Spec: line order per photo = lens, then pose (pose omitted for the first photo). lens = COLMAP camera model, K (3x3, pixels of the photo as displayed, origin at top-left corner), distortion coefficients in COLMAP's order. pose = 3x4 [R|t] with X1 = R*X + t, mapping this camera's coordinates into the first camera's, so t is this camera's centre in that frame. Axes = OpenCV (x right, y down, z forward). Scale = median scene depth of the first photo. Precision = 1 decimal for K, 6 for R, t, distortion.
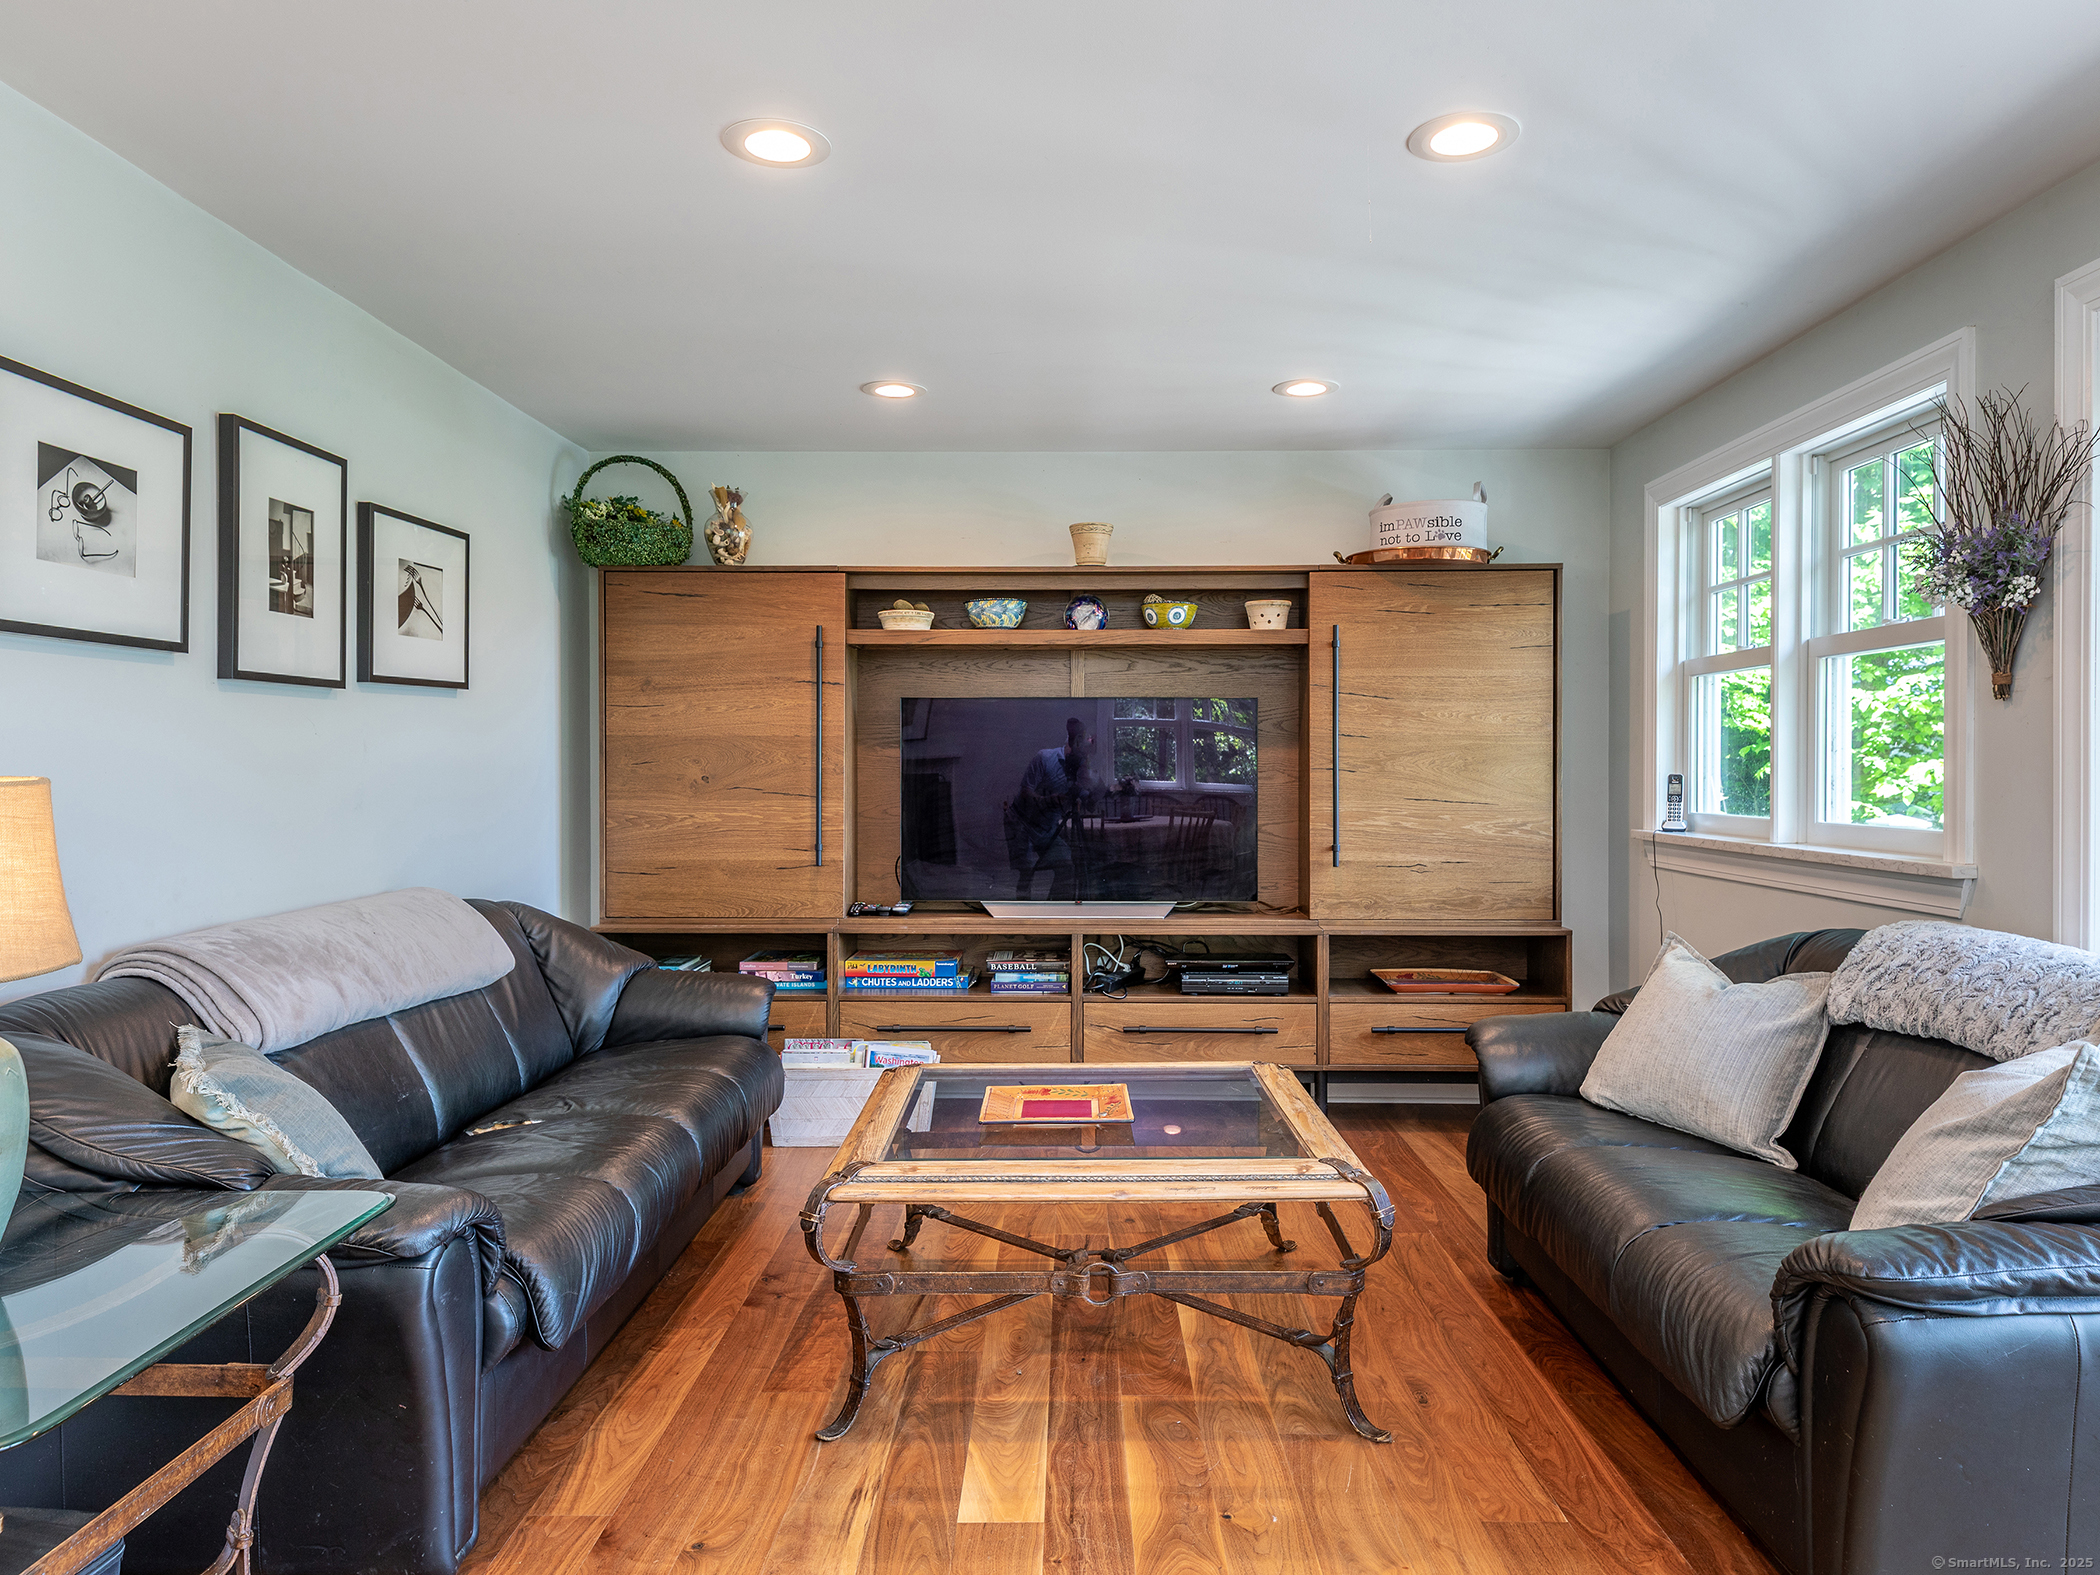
lens RADIAL K [[1351.1, 0, 1050.0], [0, 1351.1, 787.5], [0, 0, 1]] dist [0.035457, -0.052558]
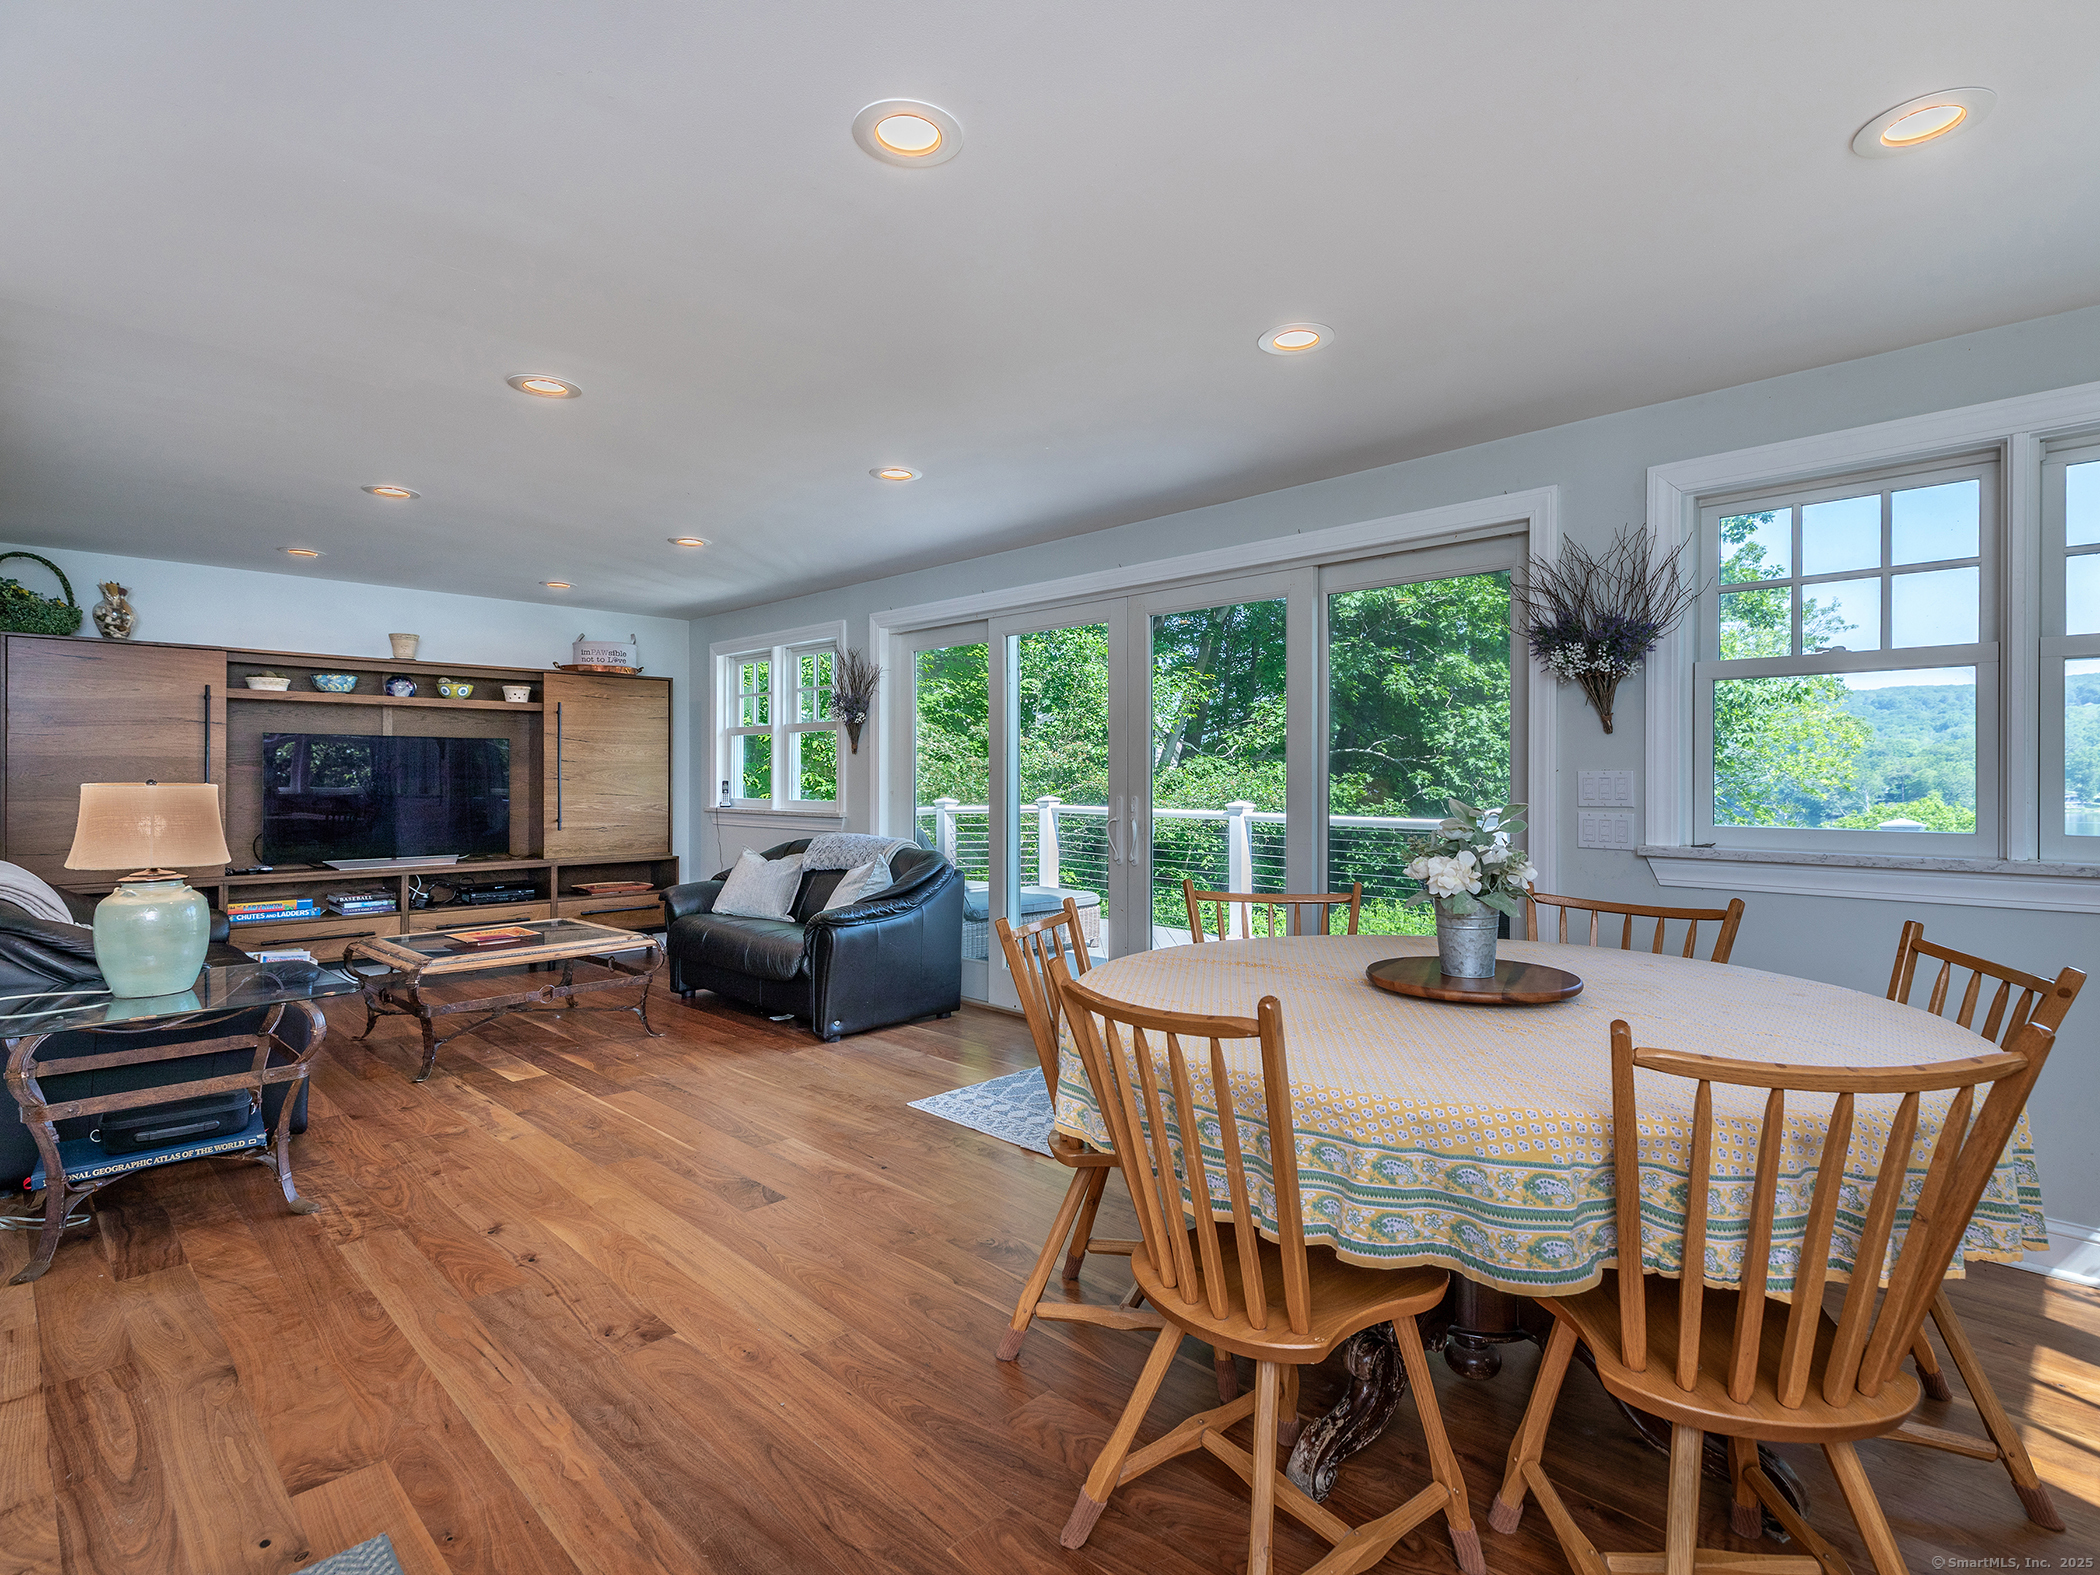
lens RADIAL K [[1052.1, 0, 1050.0], [0, 1052.1, 787.5], [0, 0, 1]] dist [0.034599, -0.018572]
pose [[0.691928, -0.008511, 0.721917, -0.378777], [0.010961, 0.999939, 0.001282, 0.004569], [-0.721884, 0.007026, 0.691979, -0.511288]]
